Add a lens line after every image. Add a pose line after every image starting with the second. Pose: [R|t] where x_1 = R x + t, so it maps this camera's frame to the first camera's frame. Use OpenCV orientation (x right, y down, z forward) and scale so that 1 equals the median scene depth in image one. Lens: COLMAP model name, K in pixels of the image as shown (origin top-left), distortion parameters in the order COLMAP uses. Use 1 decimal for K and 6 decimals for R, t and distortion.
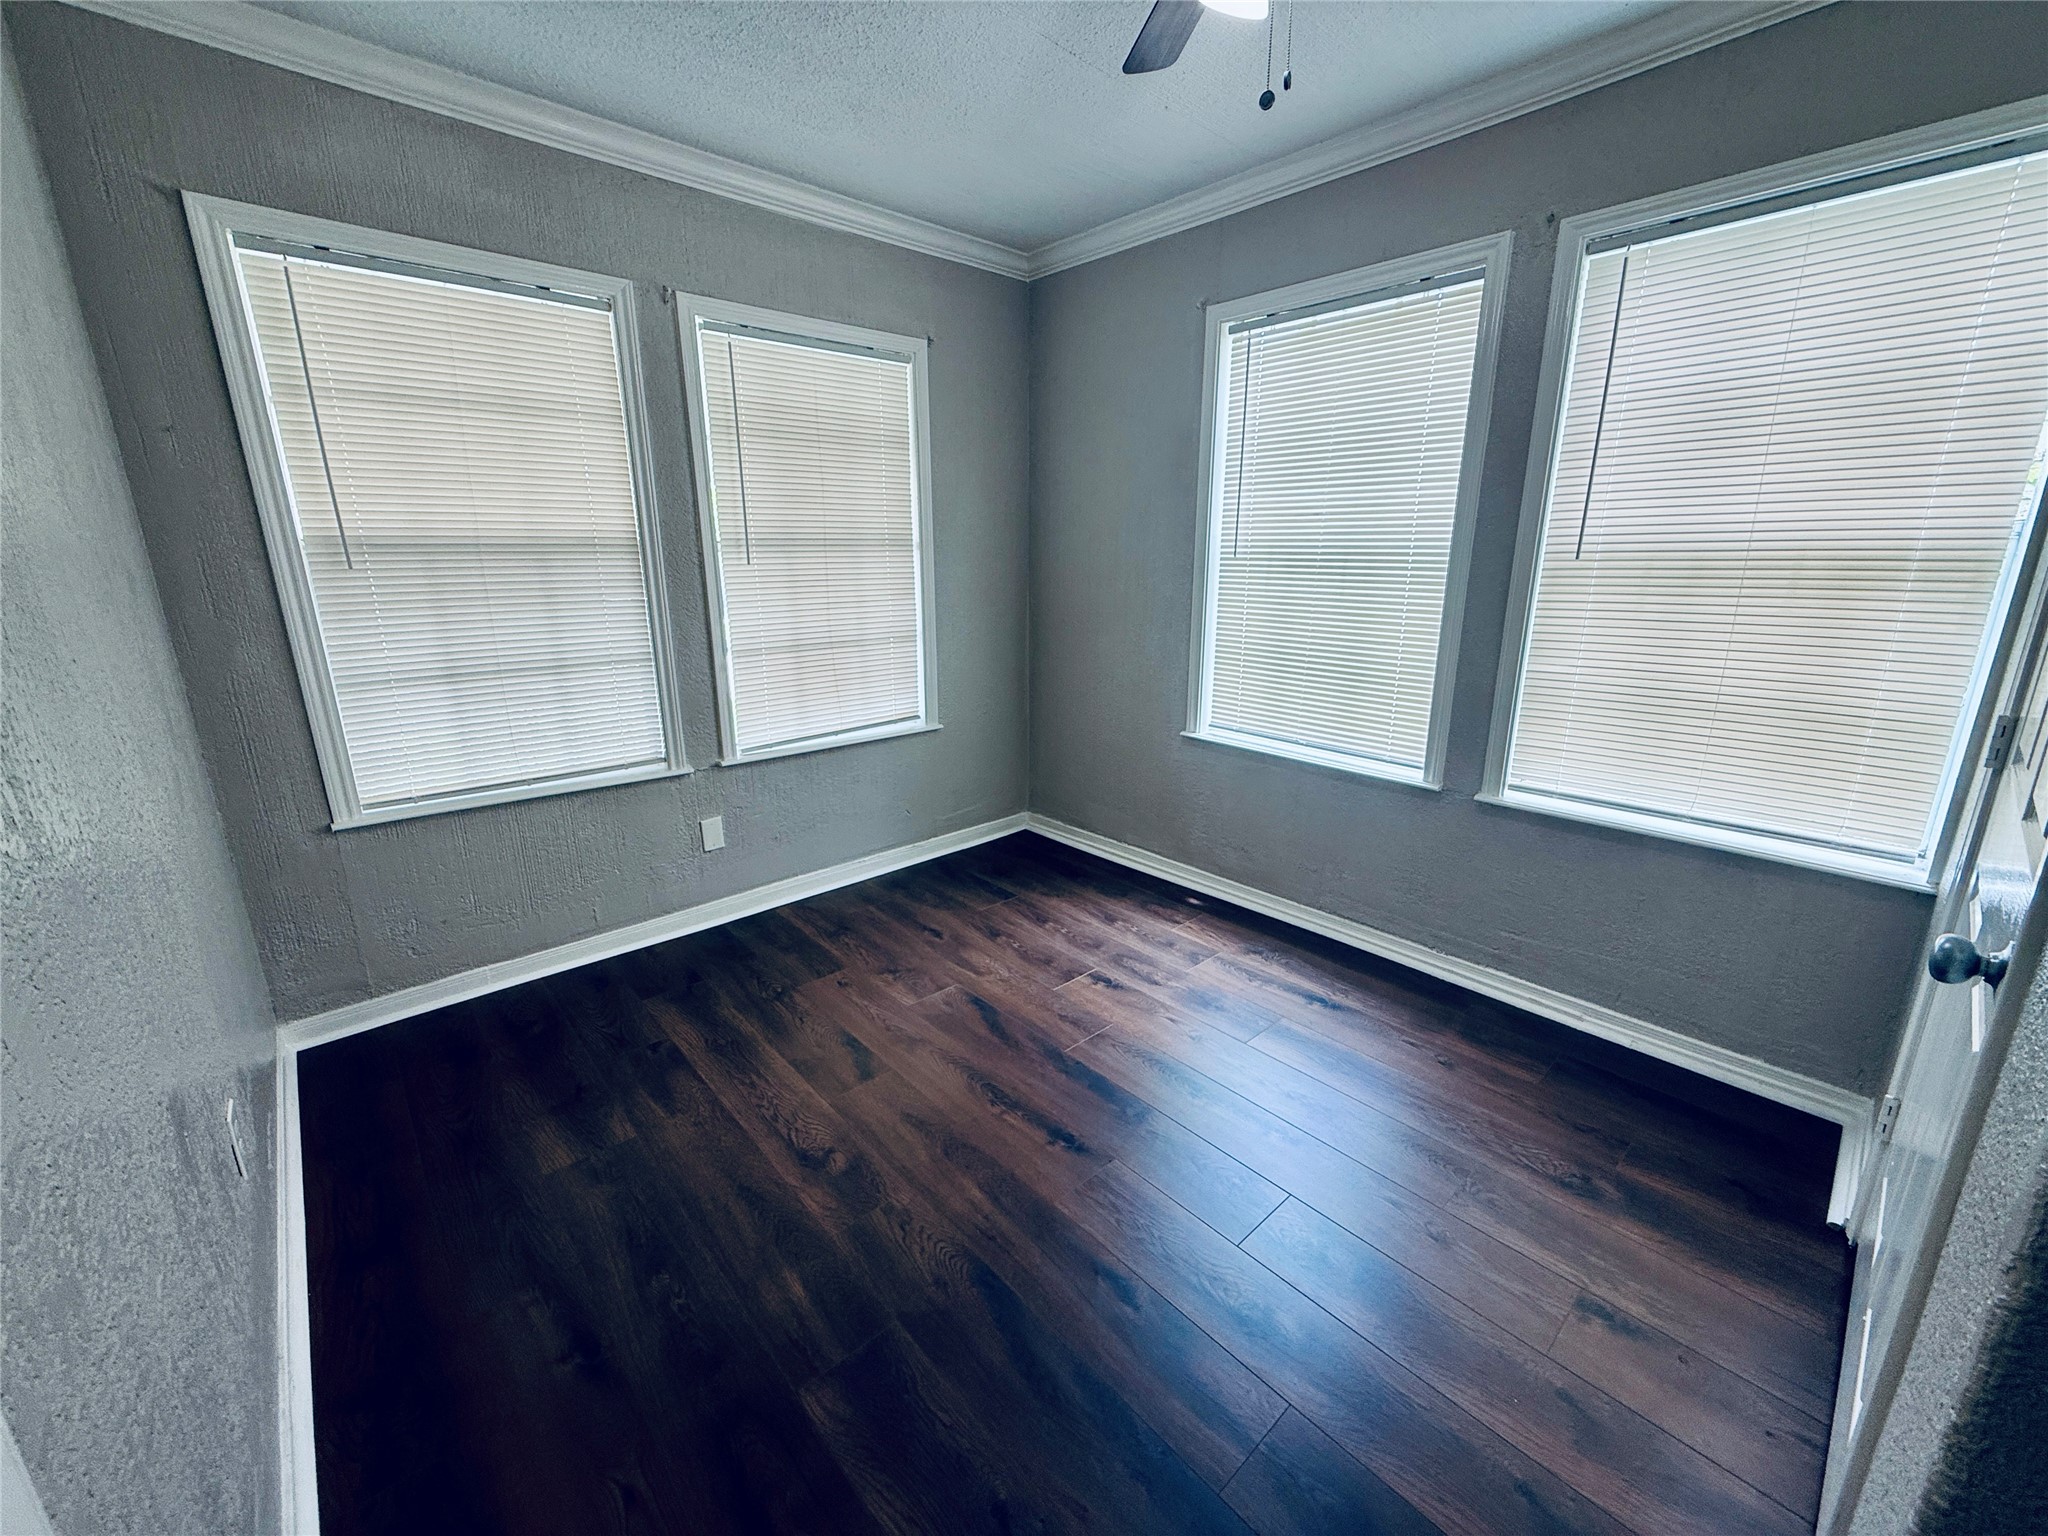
lens RADIAL K [[810.7, 0, 1020.3], [0, 810.7, 761.8], [0, 0, 1]] dist [-0.000927, 0.000025]
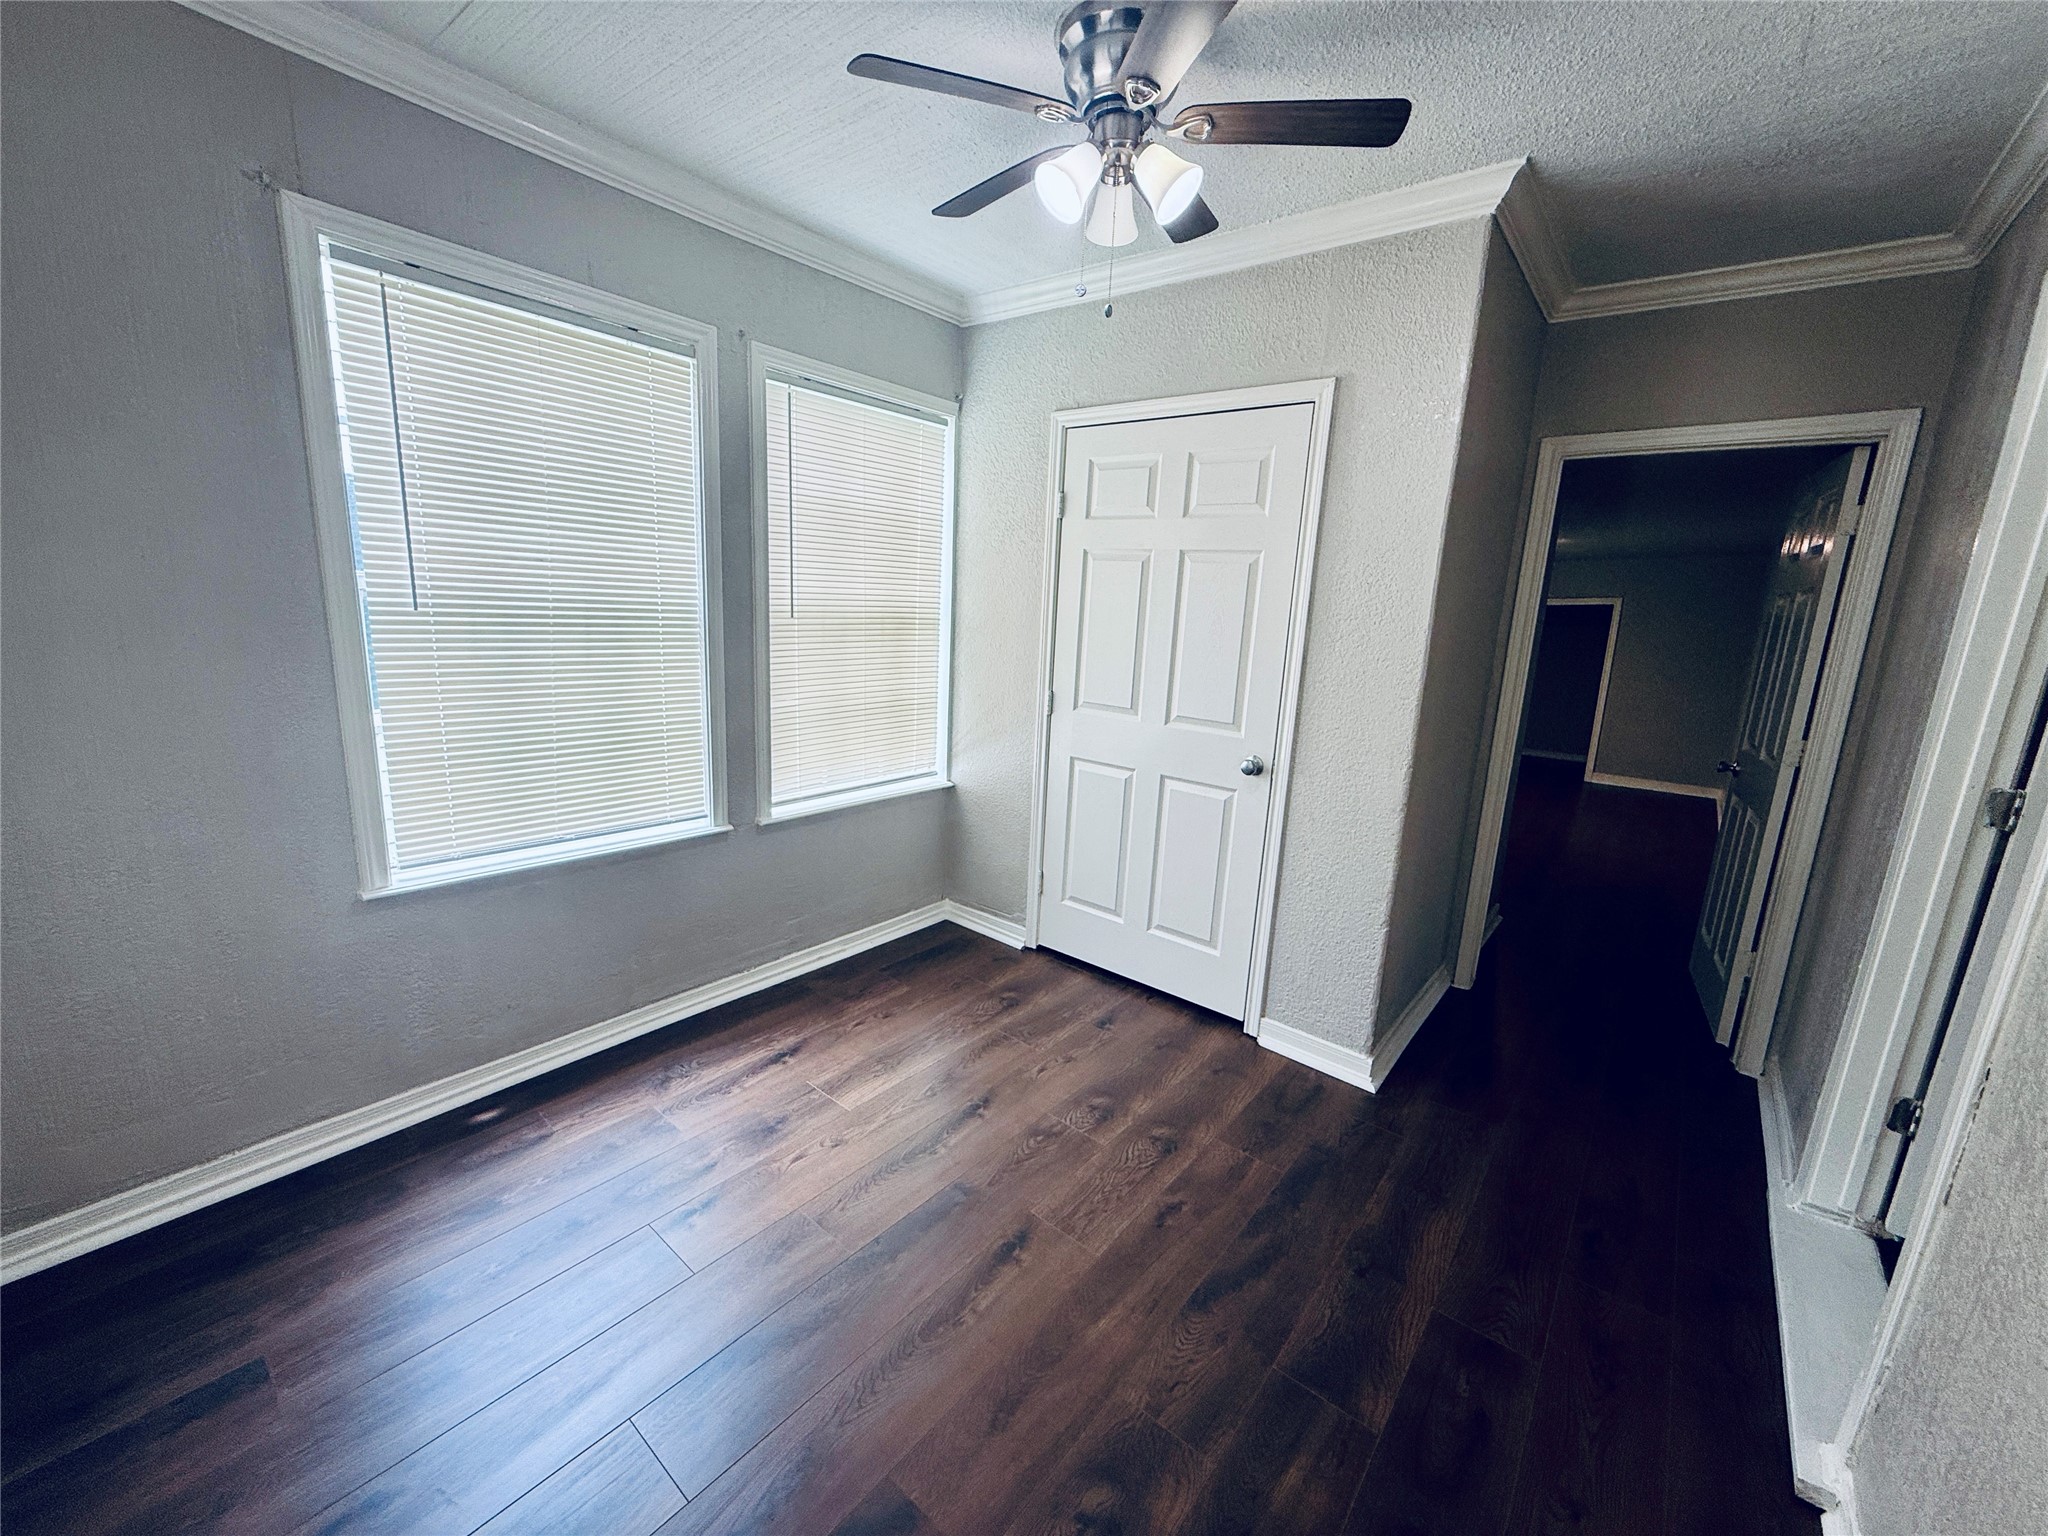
lens RADIAL K [[810.7, 0, 1020.3], [0, 810.7, 761.8], [0, 0, 1]] dist [-0.000927, 0.000025]
pose [[-0.145228, -0.200231, 0.968925, -0.569573], [0.204654, 0.952049, 0.227419, -0.218704], [-0.968001, 0.231322, -0.097286, 0.726053]]
